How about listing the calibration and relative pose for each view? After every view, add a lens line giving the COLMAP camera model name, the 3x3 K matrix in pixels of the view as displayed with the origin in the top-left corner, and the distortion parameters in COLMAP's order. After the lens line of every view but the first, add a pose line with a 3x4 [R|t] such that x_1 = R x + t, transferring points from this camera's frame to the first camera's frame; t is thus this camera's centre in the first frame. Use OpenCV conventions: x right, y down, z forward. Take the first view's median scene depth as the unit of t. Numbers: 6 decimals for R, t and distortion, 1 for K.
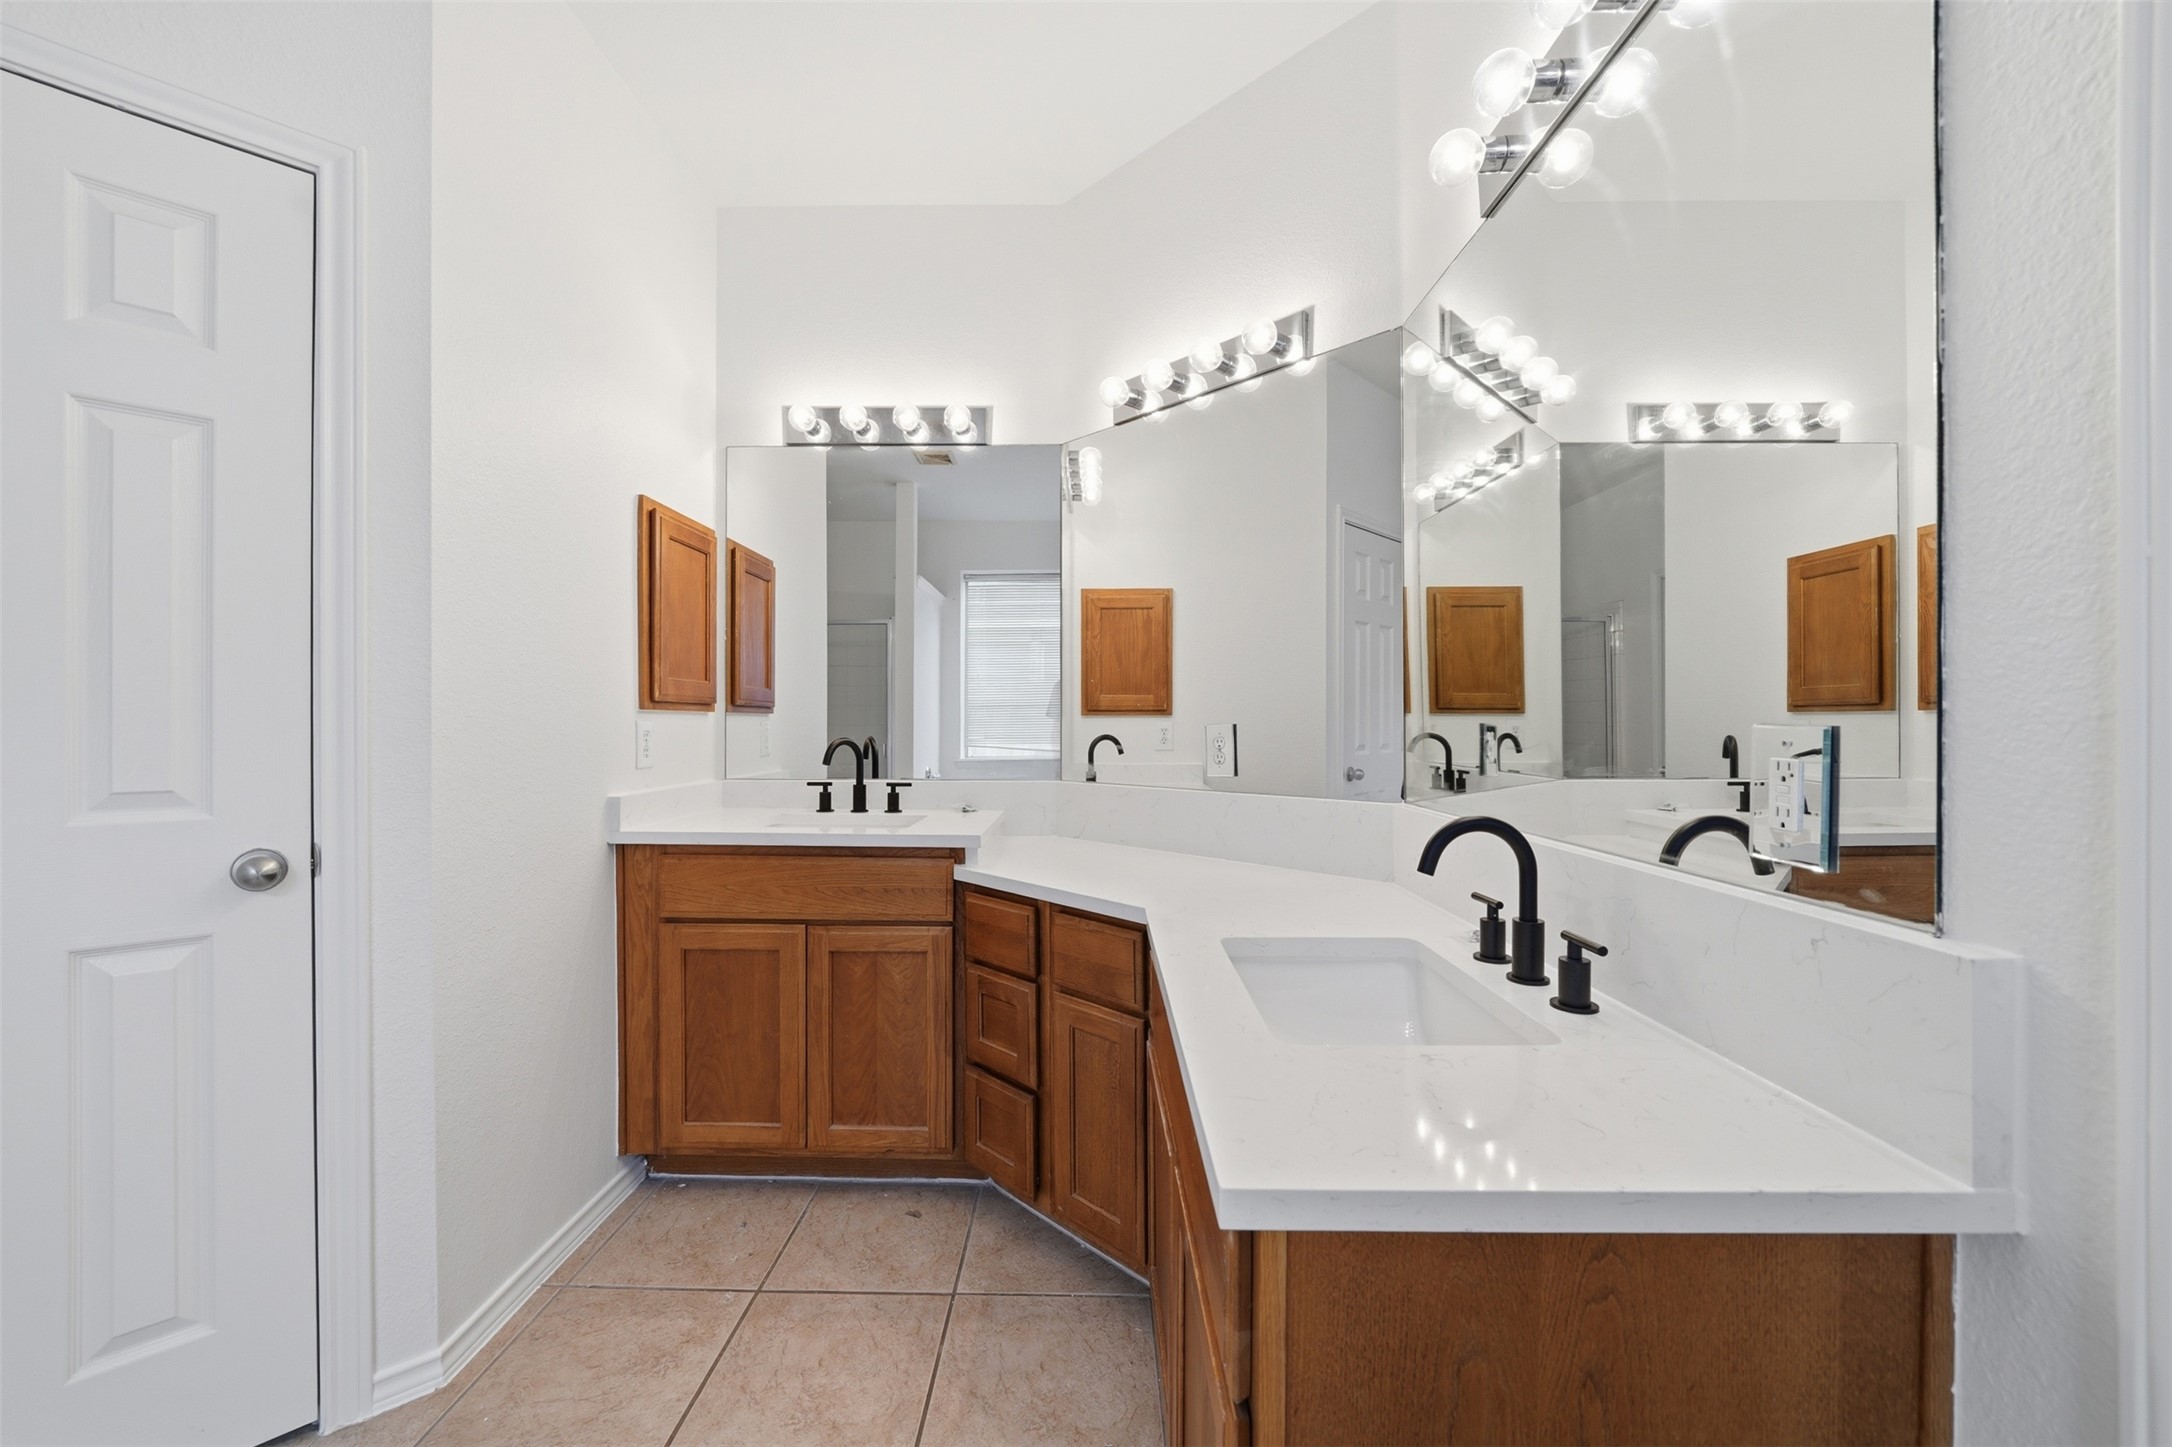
lens RADIAL K [[785.9, 0, 1083.6], [0, 785.9, 715.6], [0, 0, 1]] dist [-0.012322, 0.000066]
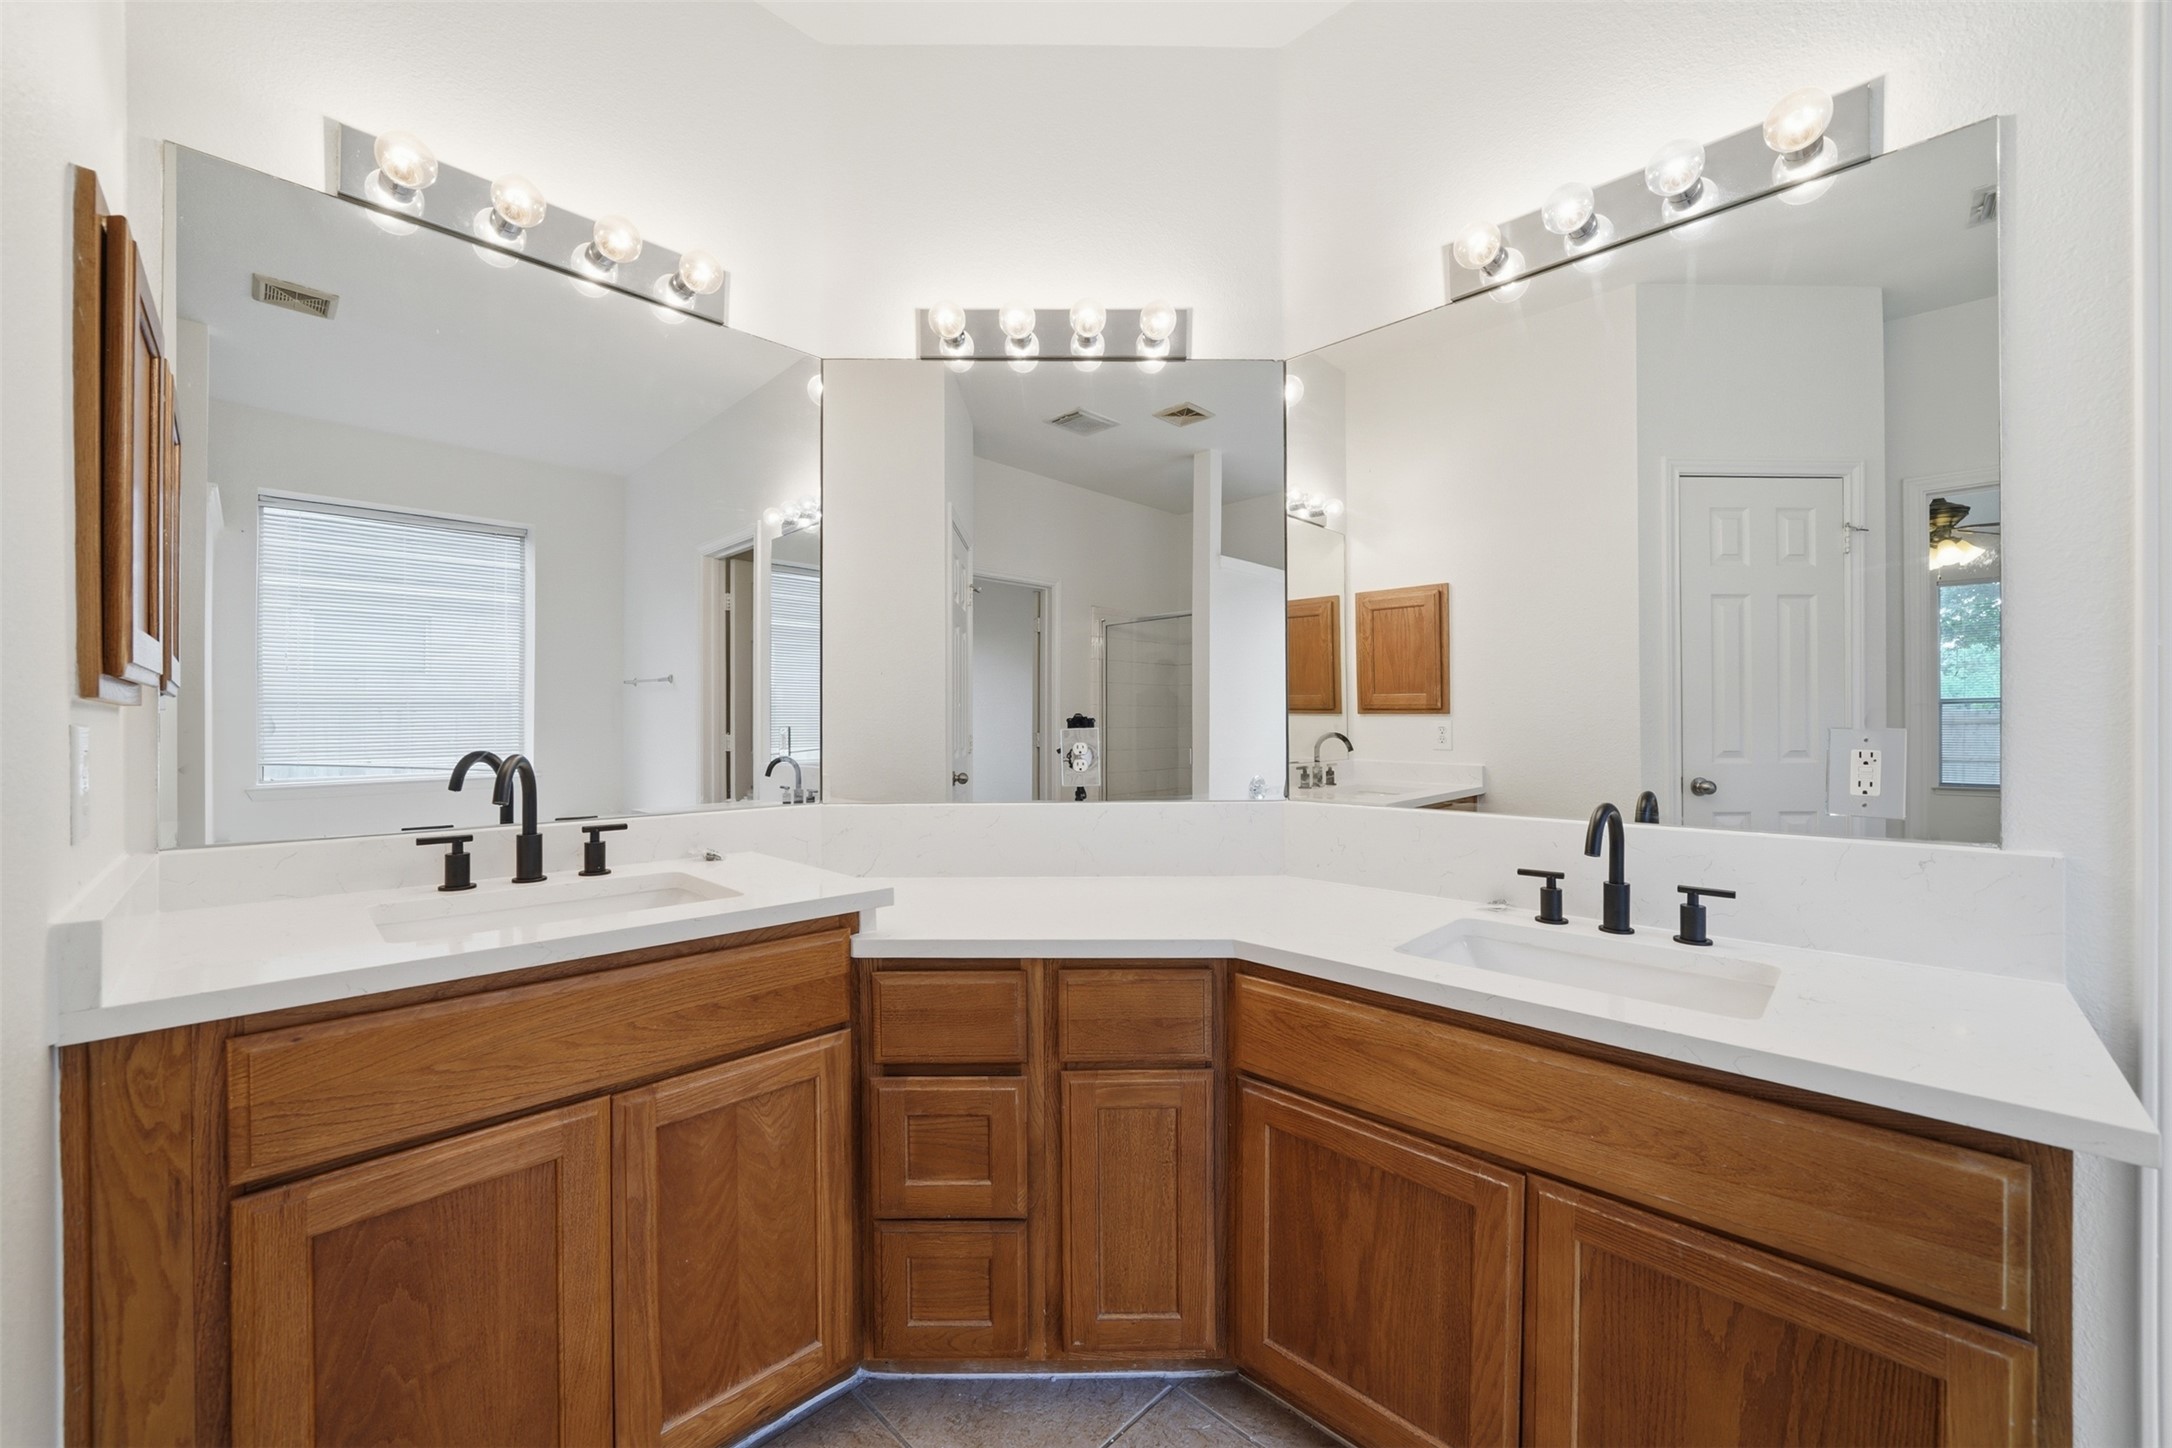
lens RADIAL K [[813.1, 0, 1085.6], [0, 813.1, 741.0], [0, 0, 1]] dist [-0.001885, 0.000004]
pose [[0.721272, -0.016685, 0.692451, -0.504065], [-0.003401, 0.999612, 0.027629, 0.002724], [-0.692644, -0.022283, 0.720935, 0.366347]]
